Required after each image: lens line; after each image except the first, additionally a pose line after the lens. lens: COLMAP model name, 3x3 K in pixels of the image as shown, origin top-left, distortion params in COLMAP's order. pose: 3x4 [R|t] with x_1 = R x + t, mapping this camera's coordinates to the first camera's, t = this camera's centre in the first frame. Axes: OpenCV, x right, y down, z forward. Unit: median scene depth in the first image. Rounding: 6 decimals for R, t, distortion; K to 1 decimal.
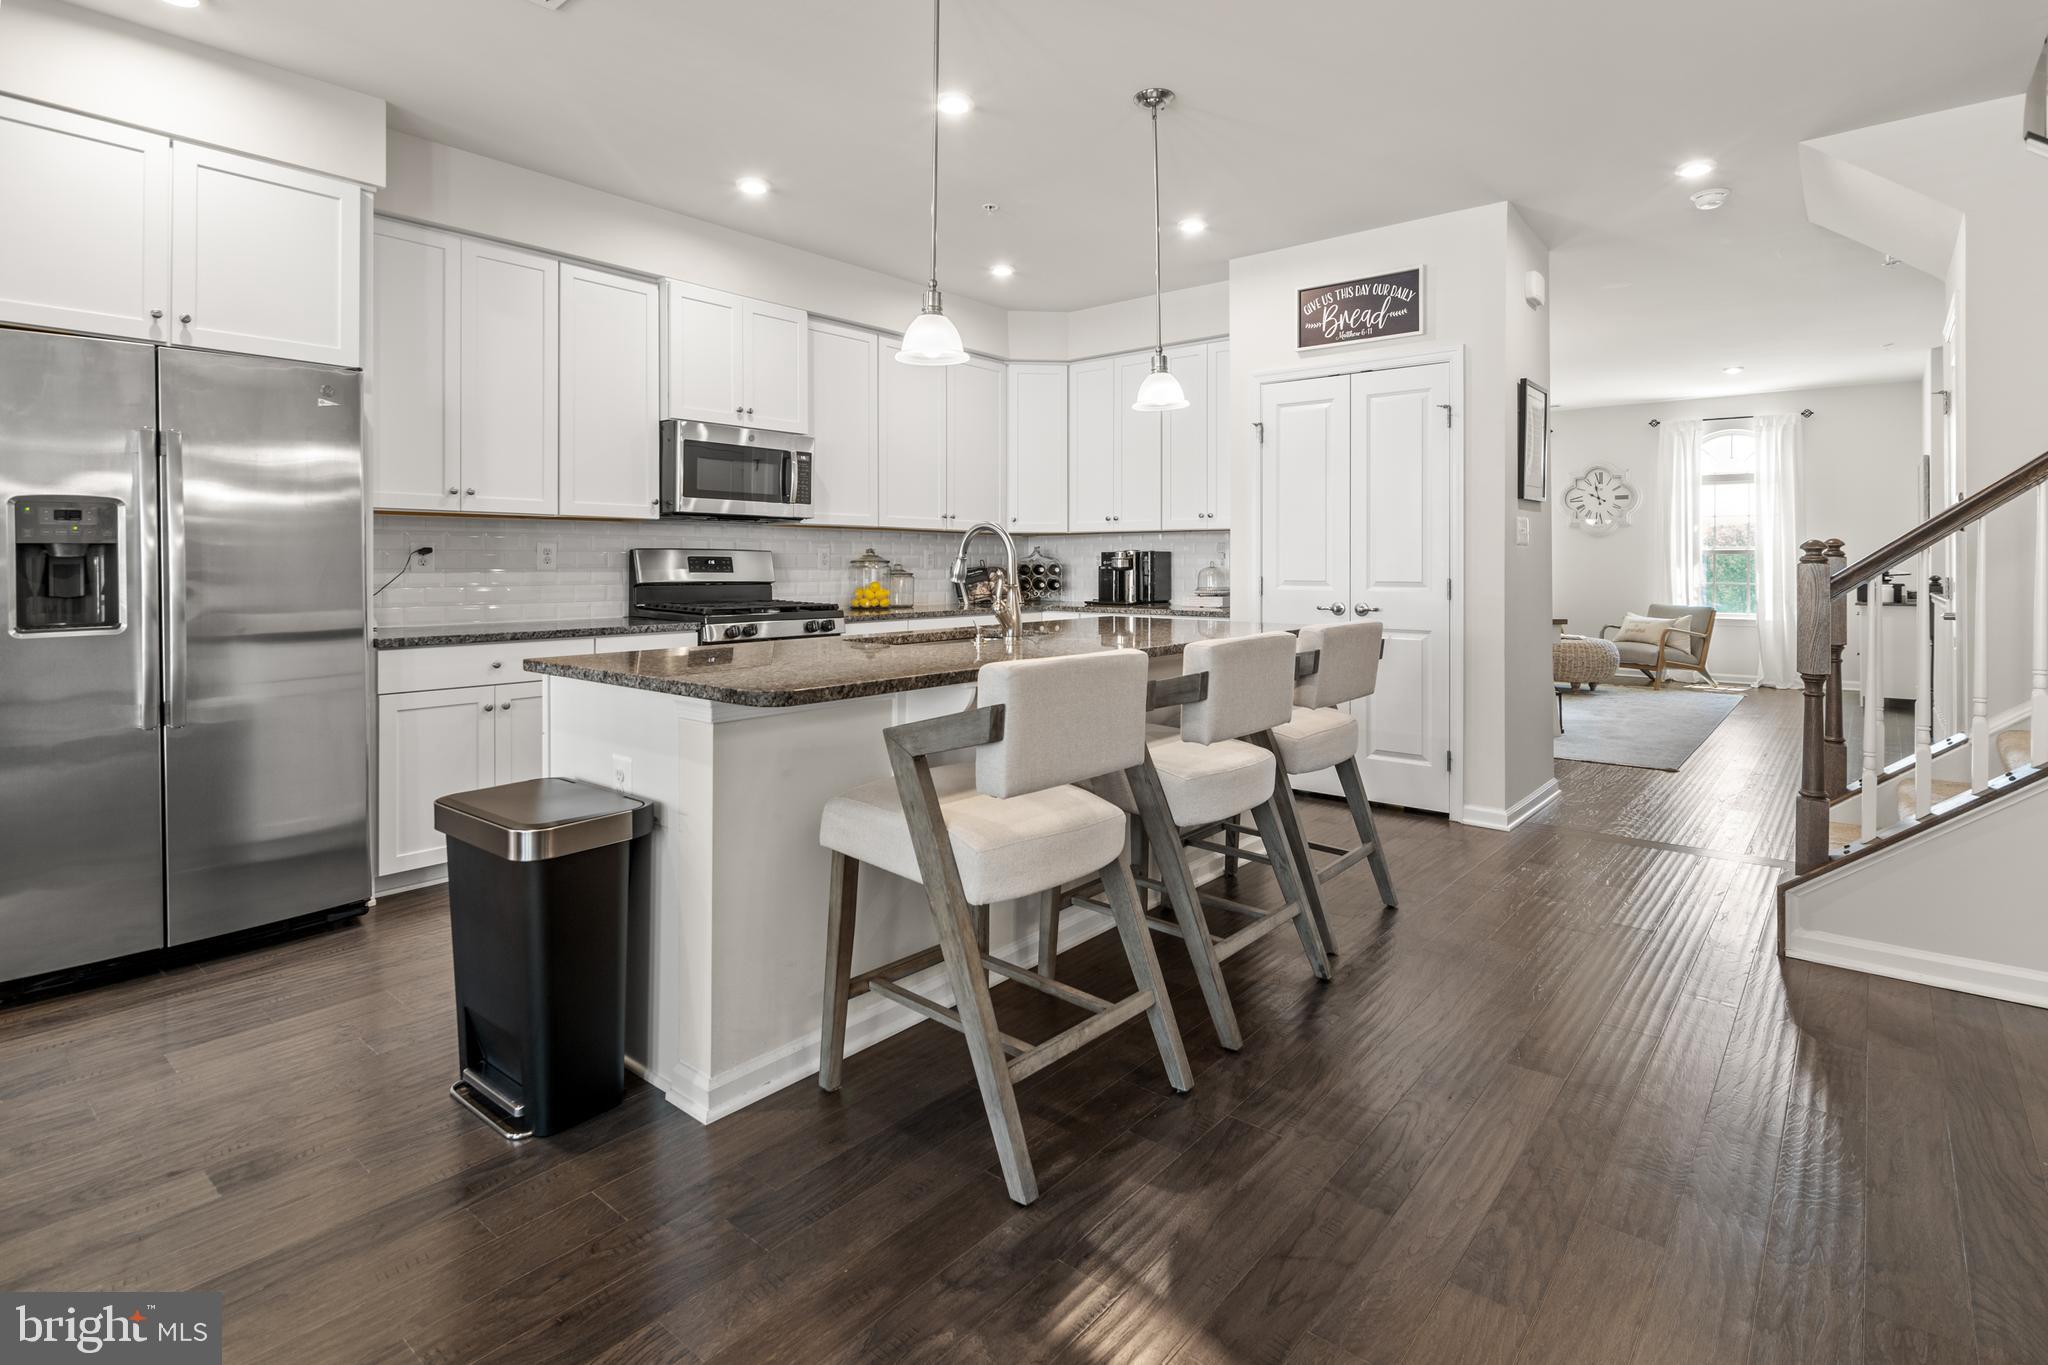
lens RADIAL K [[983.6, 0, 1024.0], [0, 983.6, 682.5], [0, 0, 1]] dist [0.000579, -0.001992]
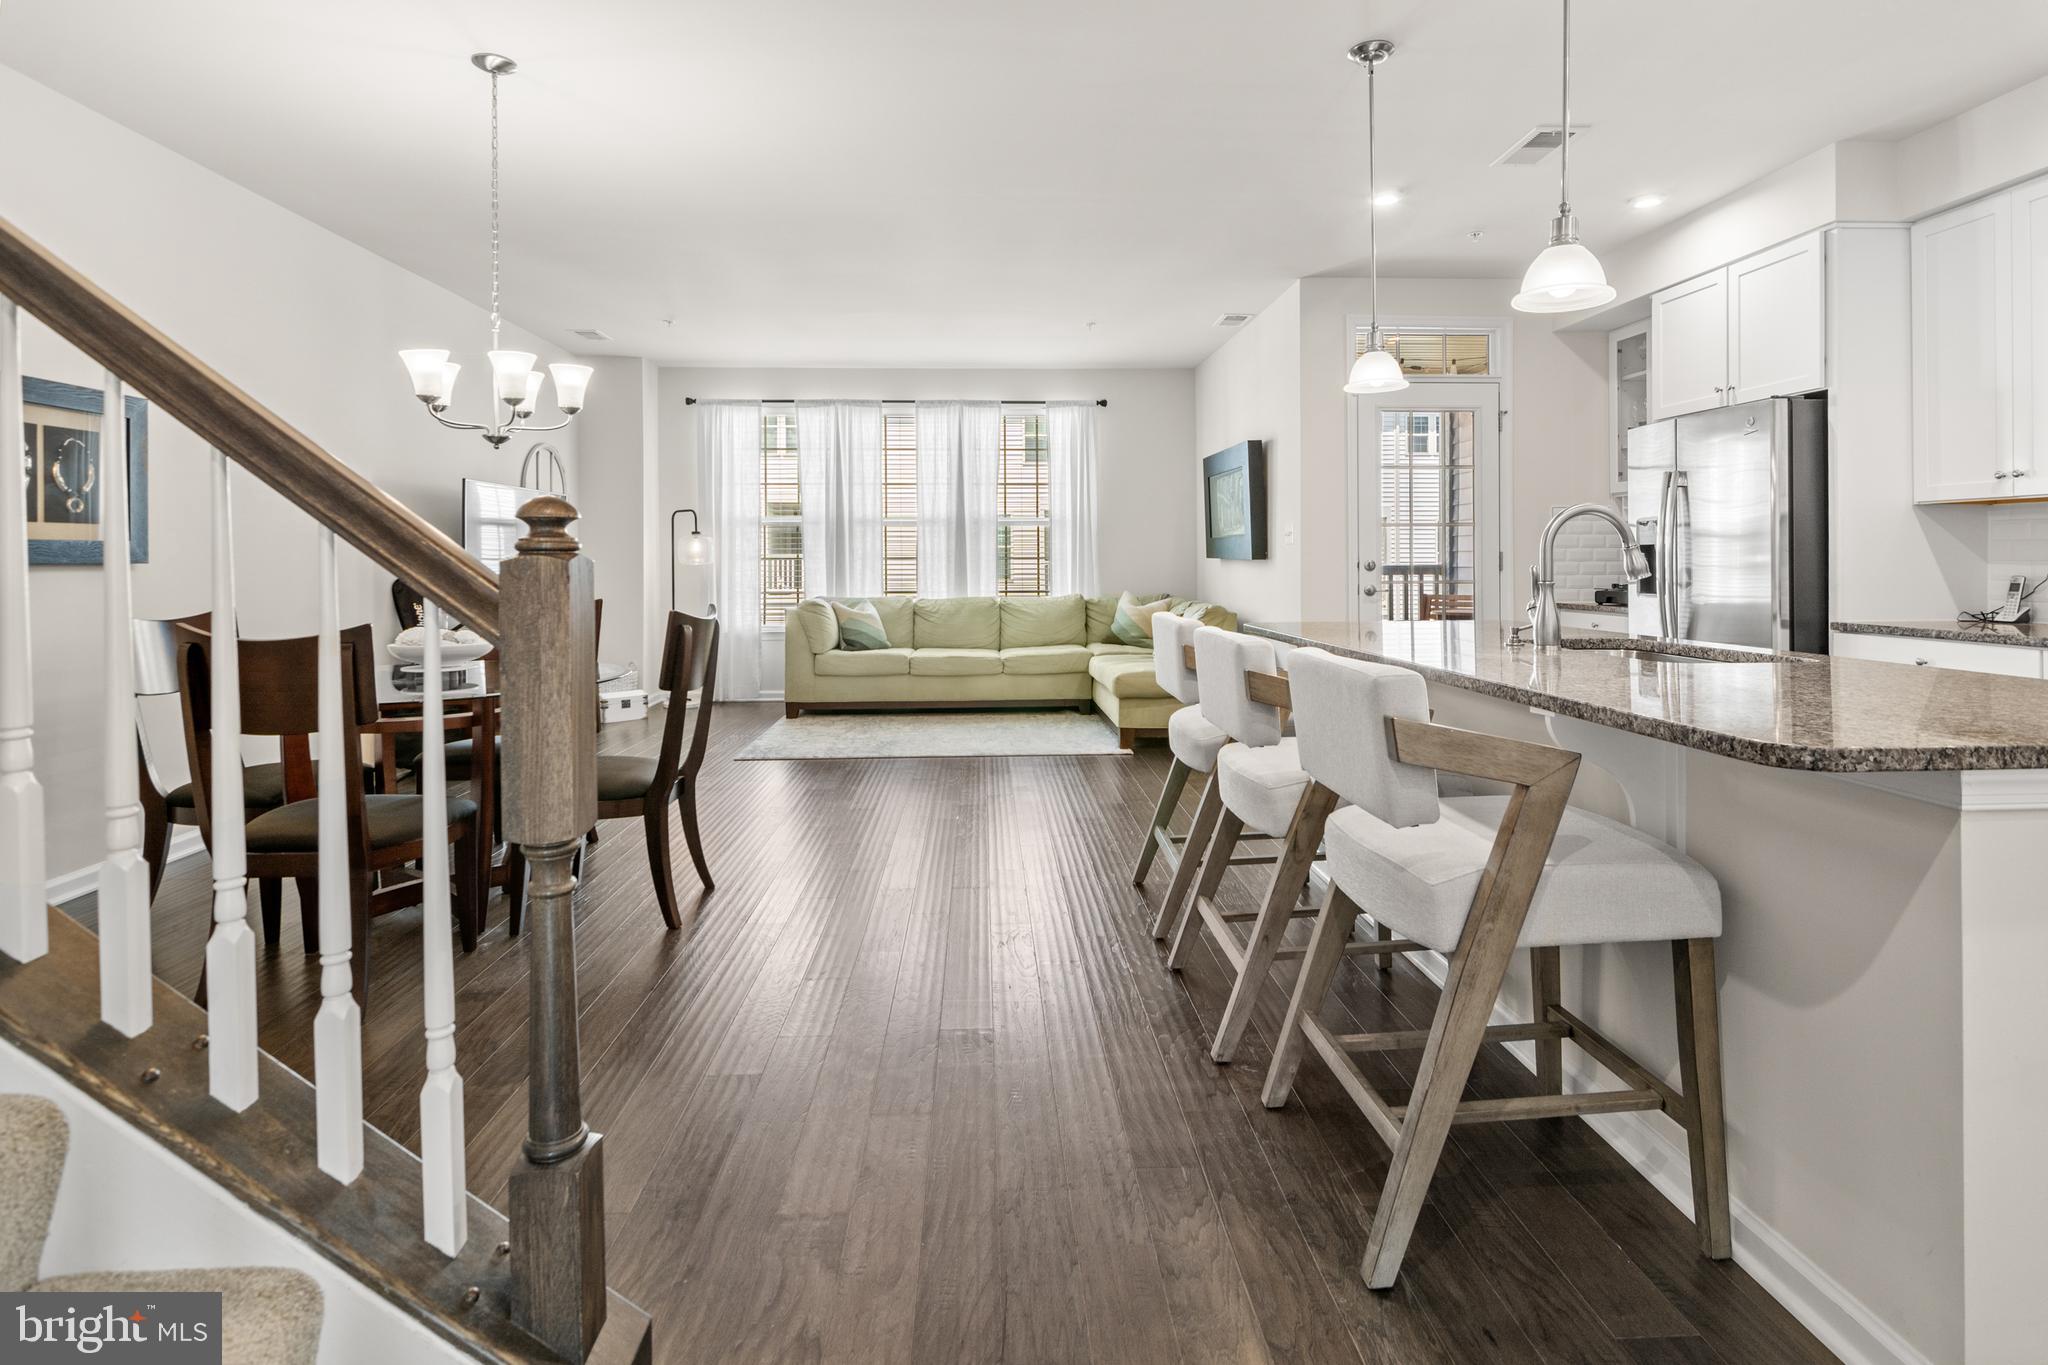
lens RADIAL K [[983.6, 0, 1024.0], [0, 983.6, 682.5], [0, 0, 1]] dist [0.000579, -0.001992]
pose [[-0.731836, 0.086682, -0.675945, 0.573899], [-0.077827, 0.974757, 0.209263, -0.104932], [0.677022, 0.205753, -0.706617, 0.876194]]
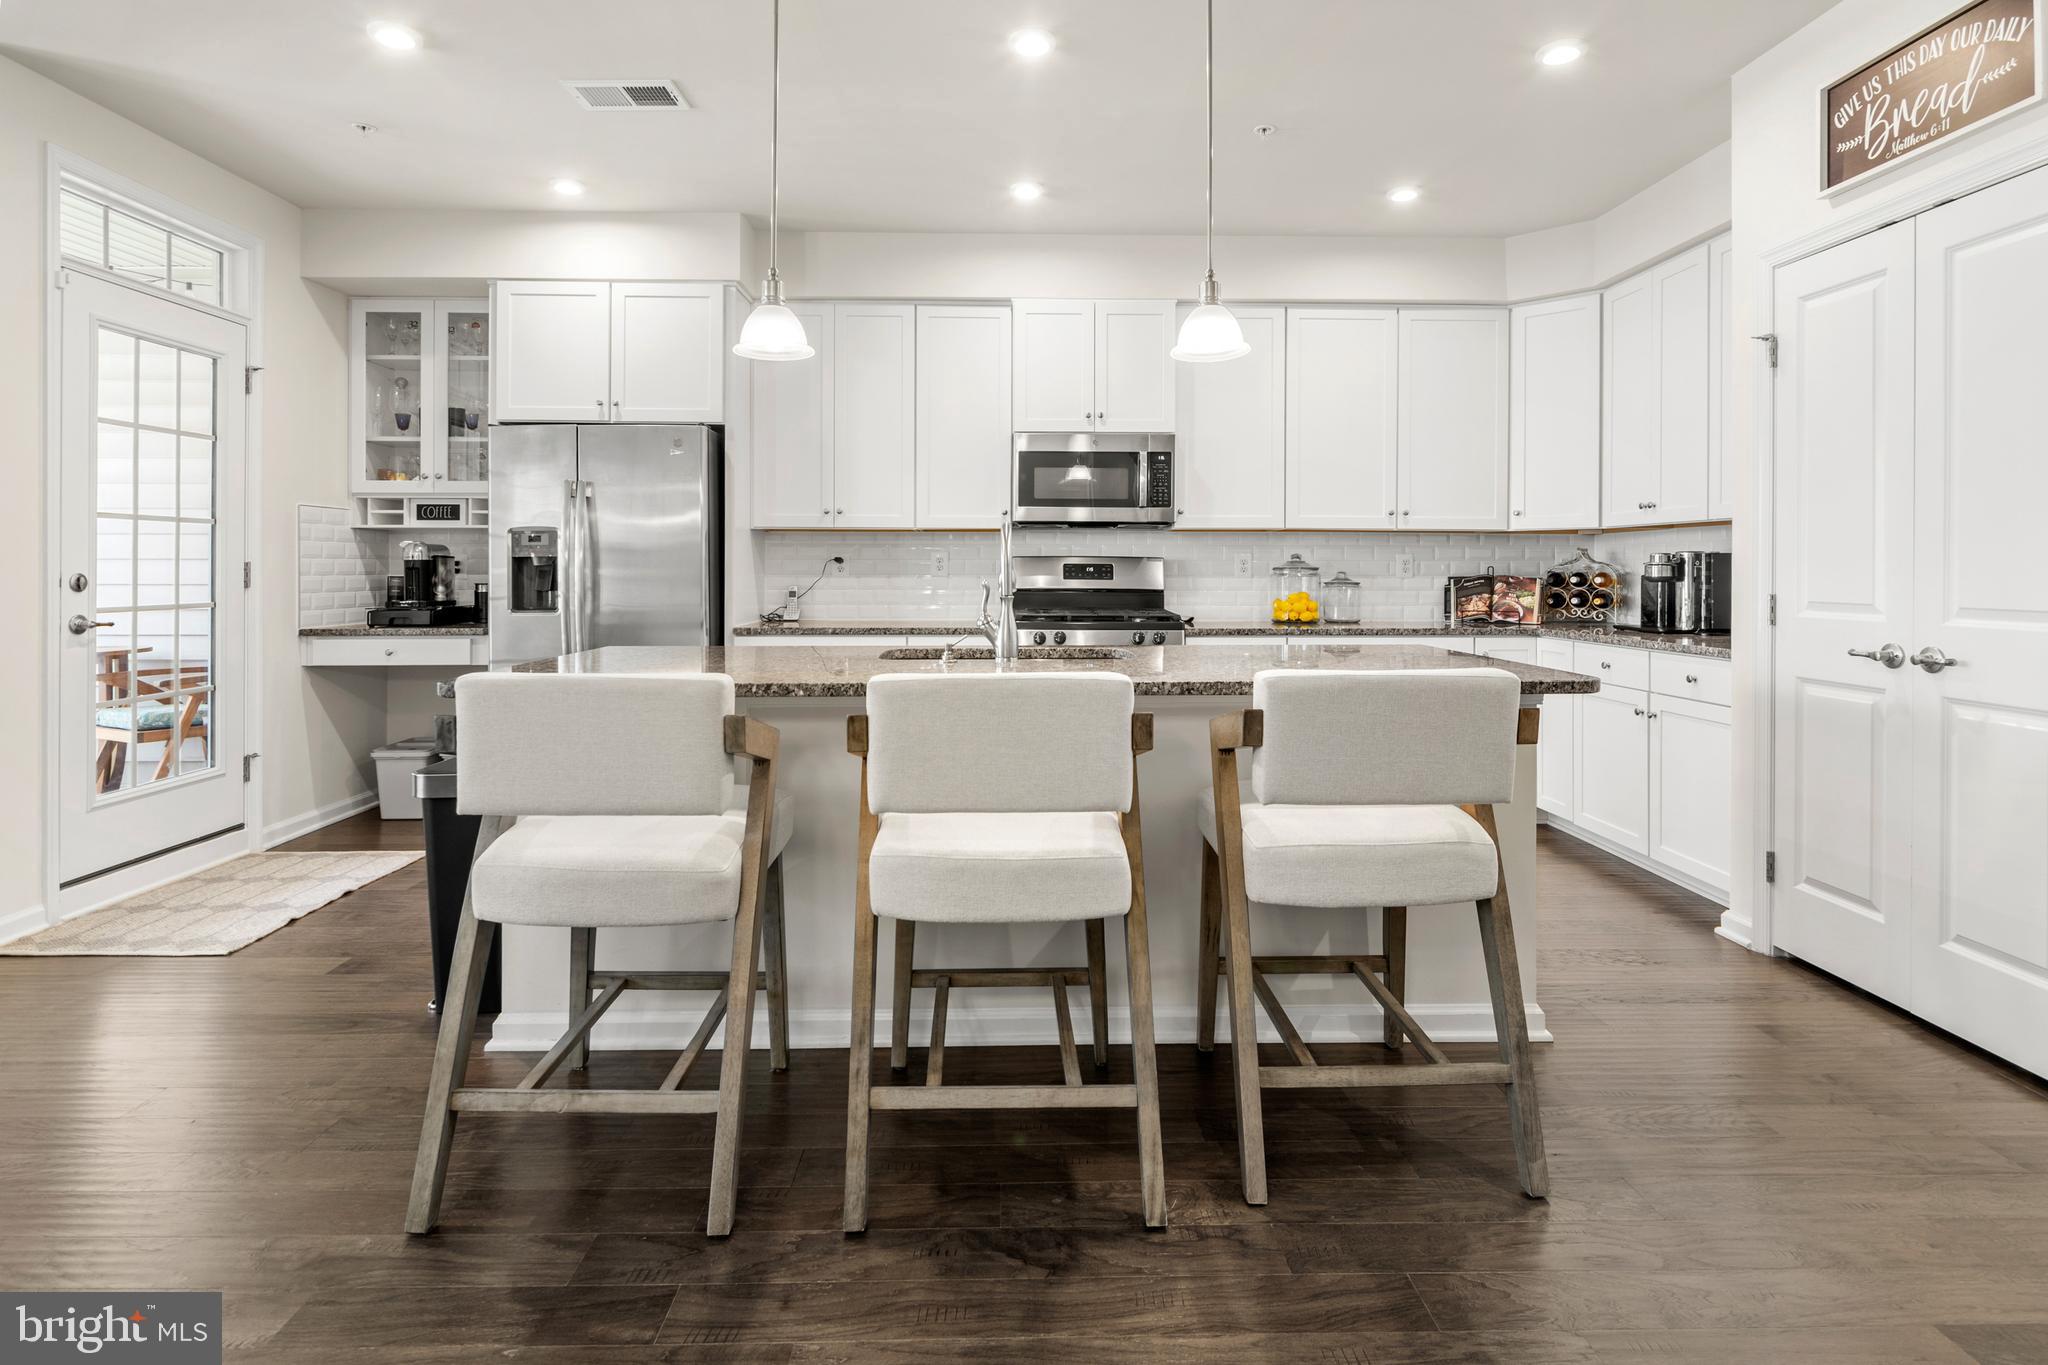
lens RADIAL K [[983.6, 0, 1024.0], [0, 983.6, 682.5], [0, 0, 1]] dist [0.000579, -0.001992]
pose [[0.669636, 0.084458, -0.737871, 0.419577], [-0.090646, 0.995380, 0.031670, -0.035081], [0.737137, 0.045677, 0.674198, 0.296713]]
